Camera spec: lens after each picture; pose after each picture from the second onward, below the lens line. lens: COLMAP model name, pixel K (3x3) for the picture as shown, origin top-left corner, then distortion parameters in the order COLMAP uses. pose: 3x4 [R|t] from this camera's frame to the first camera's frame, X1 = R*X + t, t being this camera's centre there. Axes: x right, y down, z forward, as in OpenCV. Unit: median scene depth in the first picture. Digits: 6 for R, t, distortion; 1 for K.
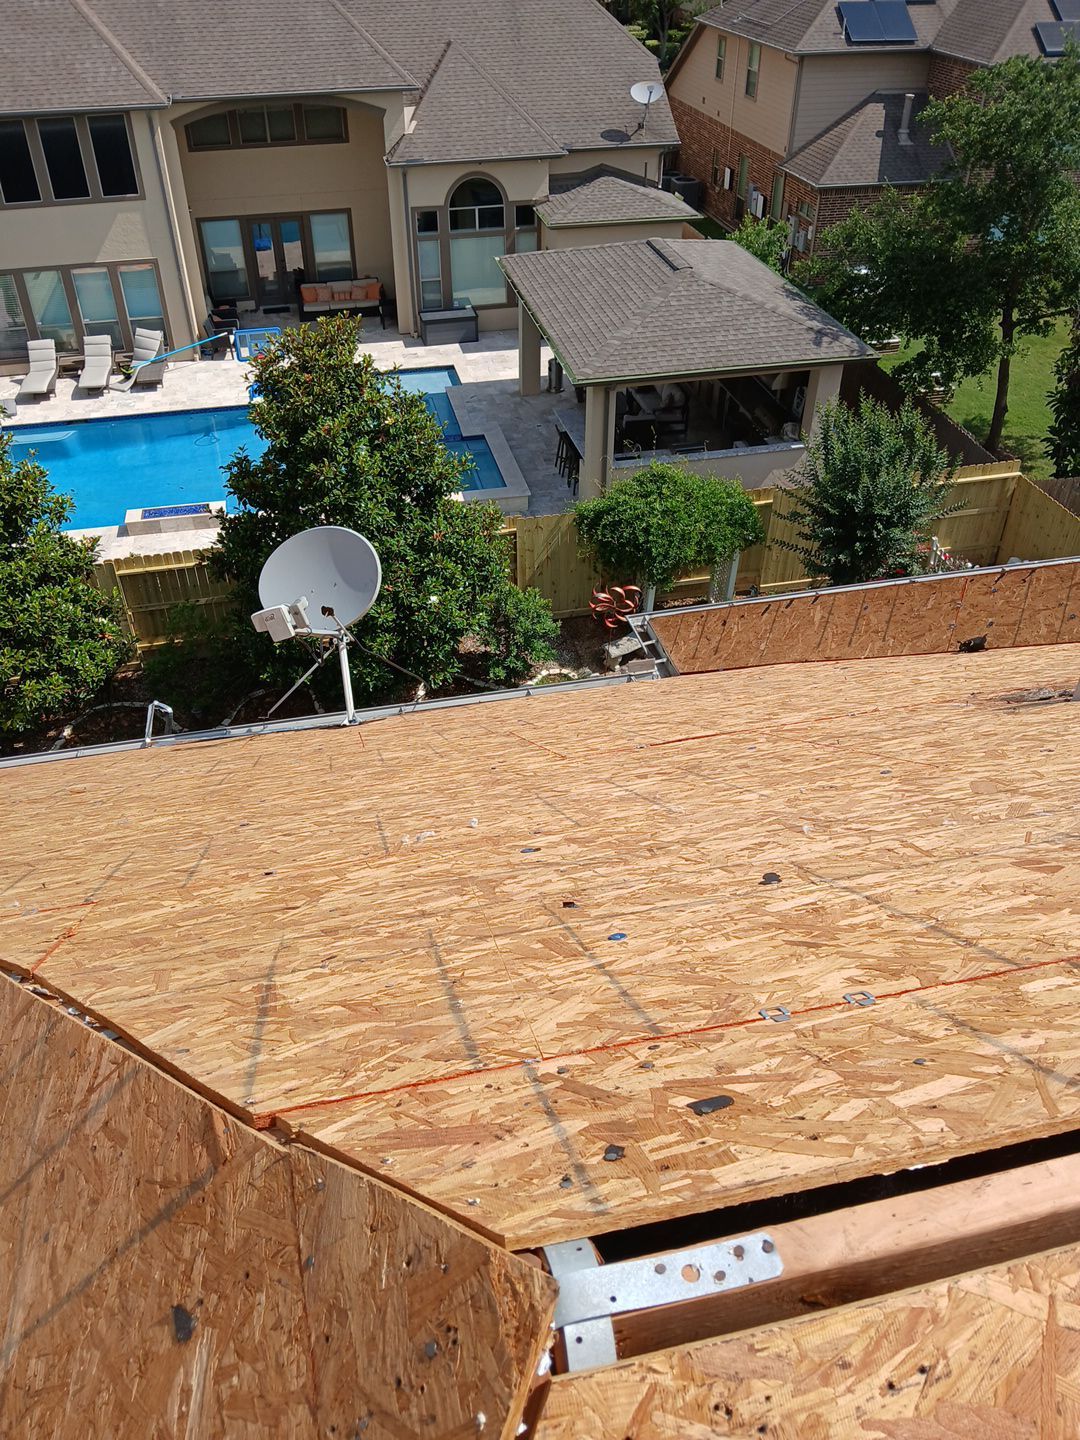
lens RADIAL K [[1112.4, 0, 544.0], [0, 1112.4, 711.3], [0, 0, 1]] dist [0.021241, -0.075451]
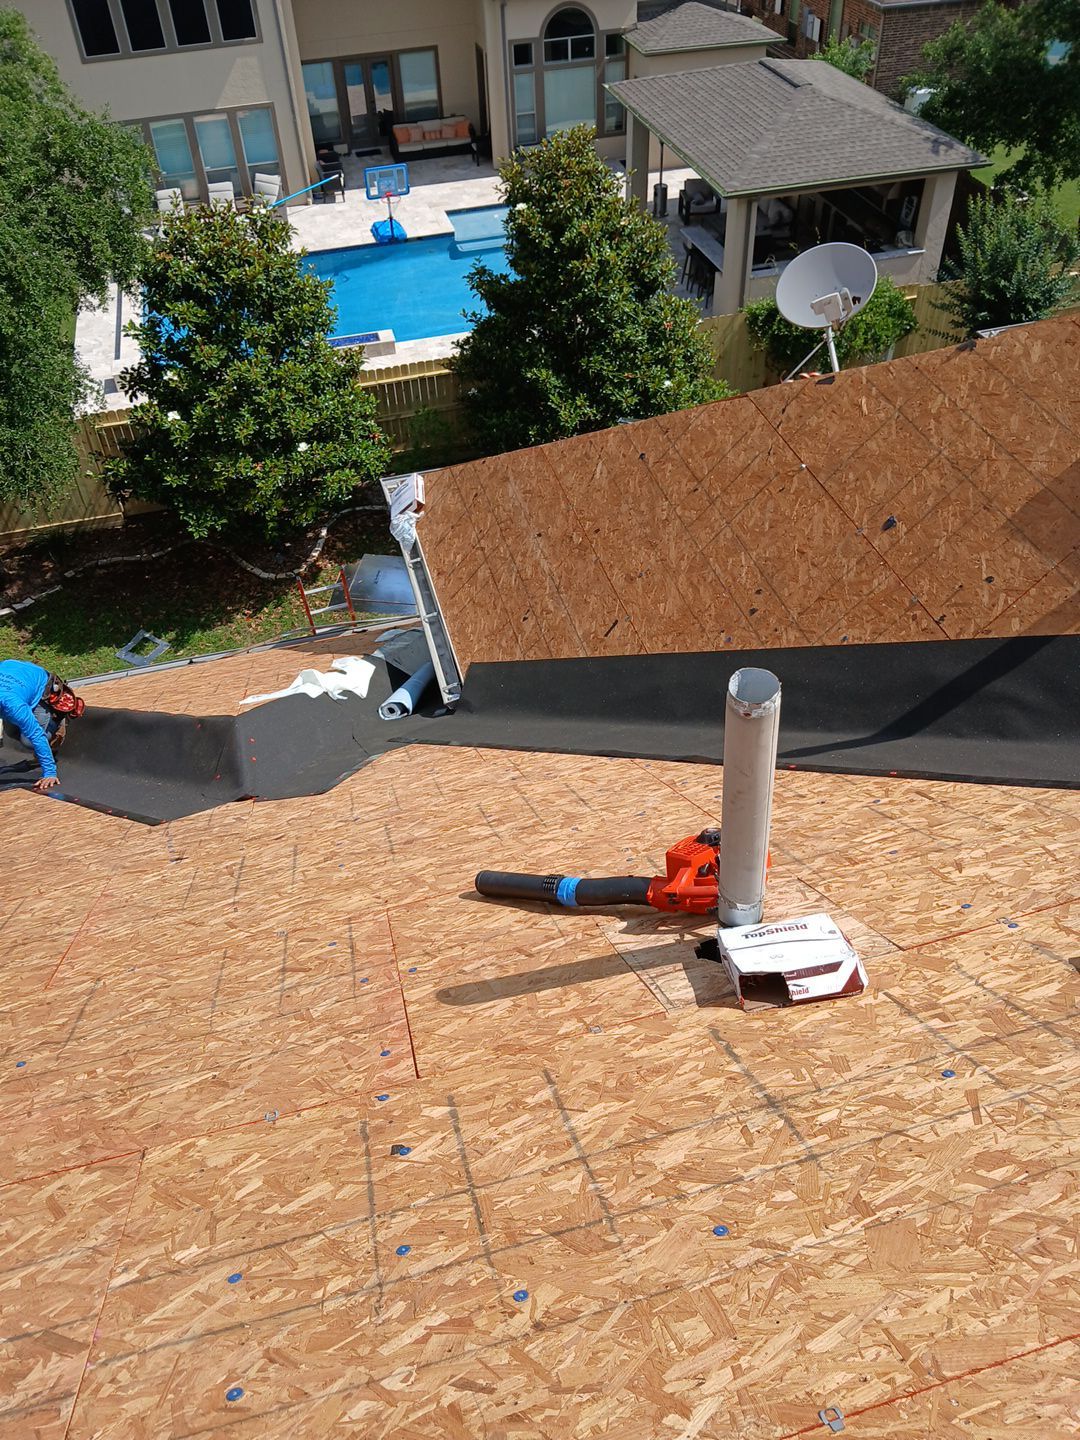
lens RADIAL K [[1112.4, 0, 547.5], [0, 1112.4, 728.6], [0, 0, 1]] dist [0.021241, -0.075451]
pose [[0.998140, -0.057787, 0.019420, -0.150261], [0.055015, 0.991070, 0.121468, 0.059690], [-0.026266, -0.120174, 0.992405, -0.101418]]
